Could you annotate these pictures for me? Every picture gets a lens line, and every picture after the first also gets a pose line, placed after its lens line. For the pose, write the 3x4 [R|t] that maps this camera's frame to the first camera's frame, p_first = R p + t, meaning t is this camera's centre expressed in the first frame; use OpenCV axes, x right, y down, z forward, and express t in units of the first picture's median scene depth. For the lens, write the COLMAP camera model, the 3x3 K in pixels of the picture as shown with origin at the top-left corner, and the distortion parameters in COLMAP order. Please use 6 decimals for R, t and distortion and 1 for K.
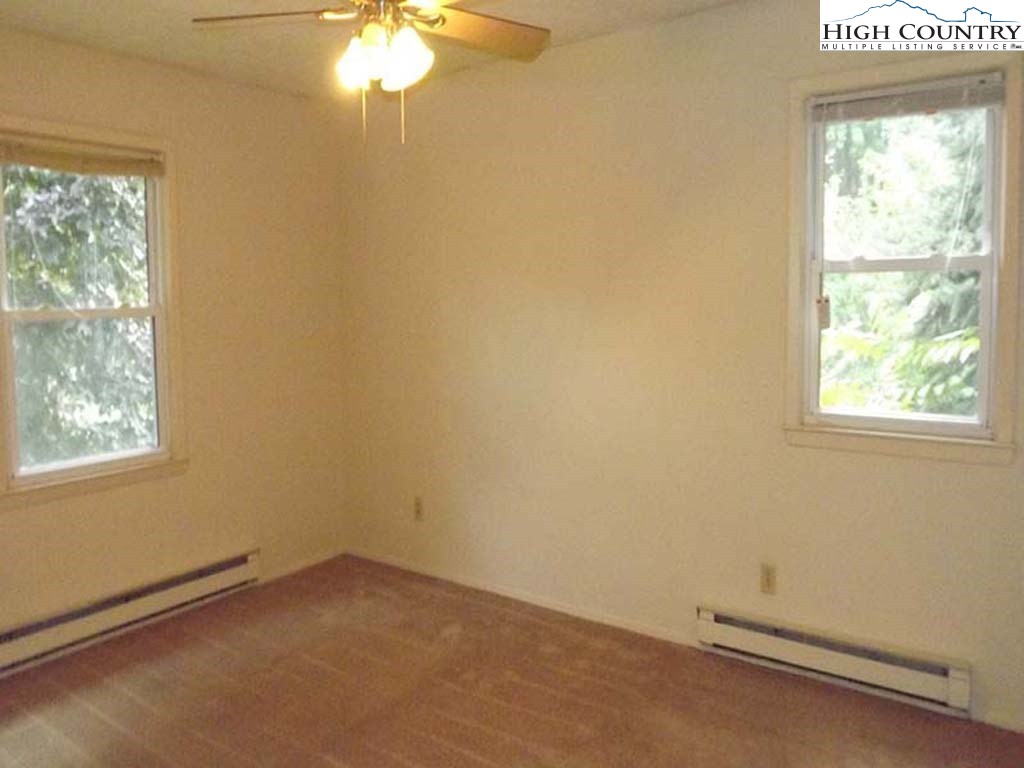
lens RADIAL K [[750.0, 0, 509.9], [0, 750.0, 387.1], [0, 0, 1]] dist [-0.045182, 0.001608]
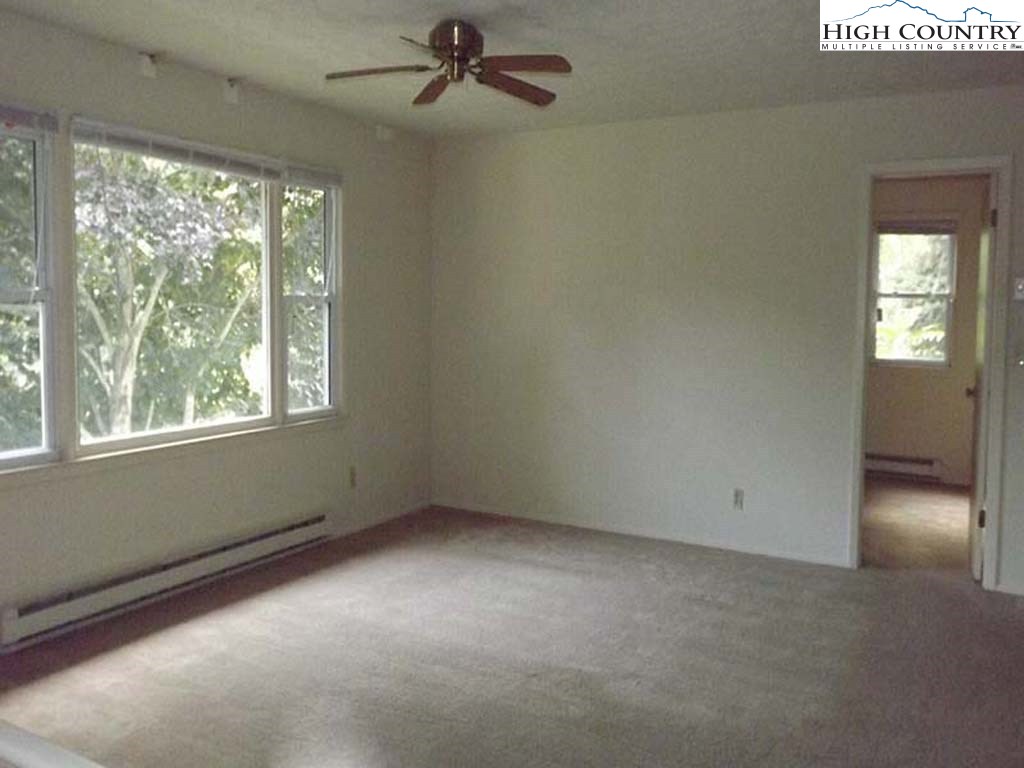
lens RADIAL K [[846.7, 0, 512.7], [0, 846.7, 381.0], [0, 0, 1]] dist [0.004077, -0.003682]
pose [[0.989300, 0.025588, 0.143634, -0.427795], [-0.022617, 0.999496, -0.022283, 0.074613], [-0.144132, 0.018796, 0.989380, -0.564671]]
